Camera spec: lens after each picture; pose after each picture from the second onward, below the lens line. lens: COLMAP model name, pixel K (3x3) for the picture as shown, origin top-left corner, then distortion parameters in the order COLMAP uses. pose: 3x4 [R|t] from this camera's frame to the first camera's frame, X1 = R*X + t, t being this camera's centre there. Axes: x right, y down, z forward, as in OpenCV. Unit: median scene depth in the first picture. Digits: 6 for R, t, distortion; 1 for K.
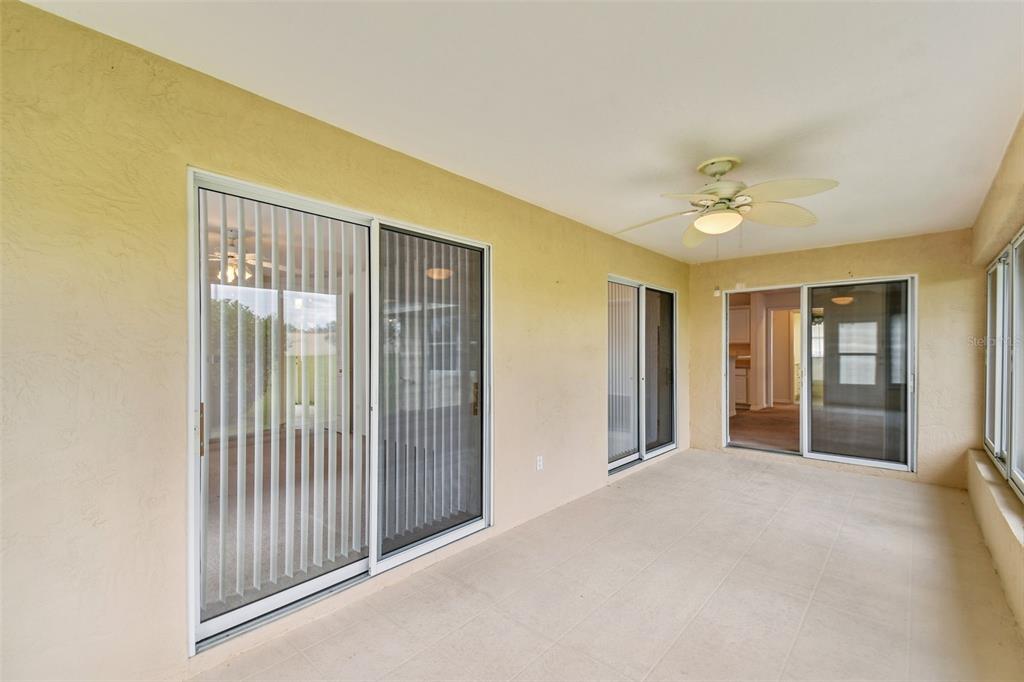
lens RADIAL K [[447.4, 0, 510.8], [0, 447.4, 346.3], [0, 0, 1]] dist [0.003055, -0.000249]
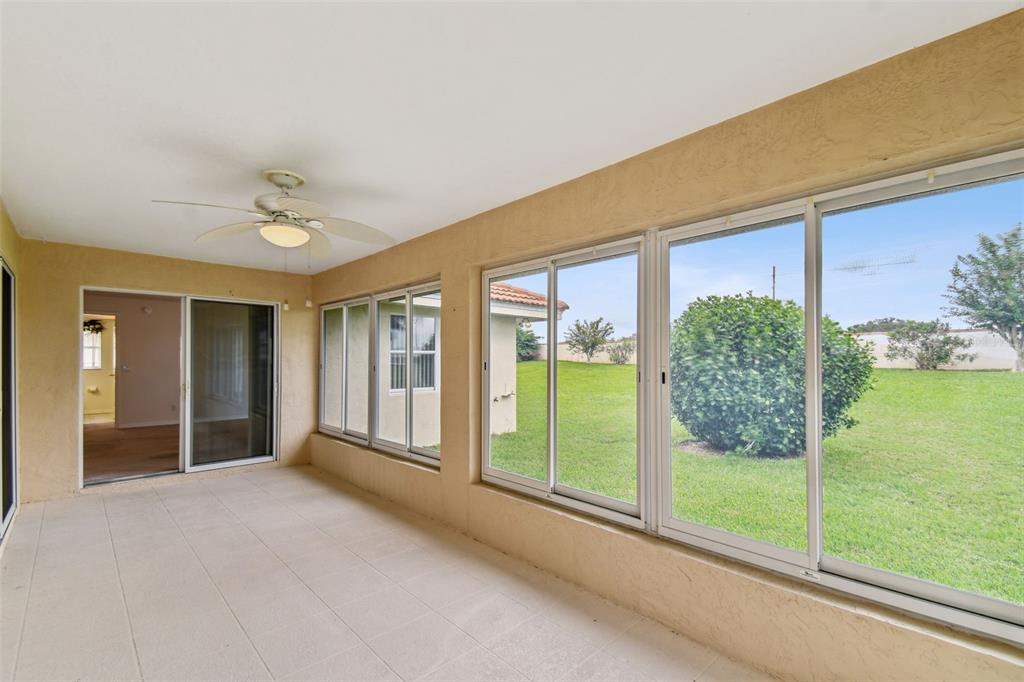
lens RADIAL K [[447.4, 0, 500.1], [0, 447.4, 358.5], [0, 0, 1]] dist [0.003055, -0.000249]
pose [[0.088764, 0.004937, 0.996040, -0.285454], [-0.010941, 0.999932, -0.003981, -0.005168], [-0.995993, -0.010544, 0.088812, 0.263768]]
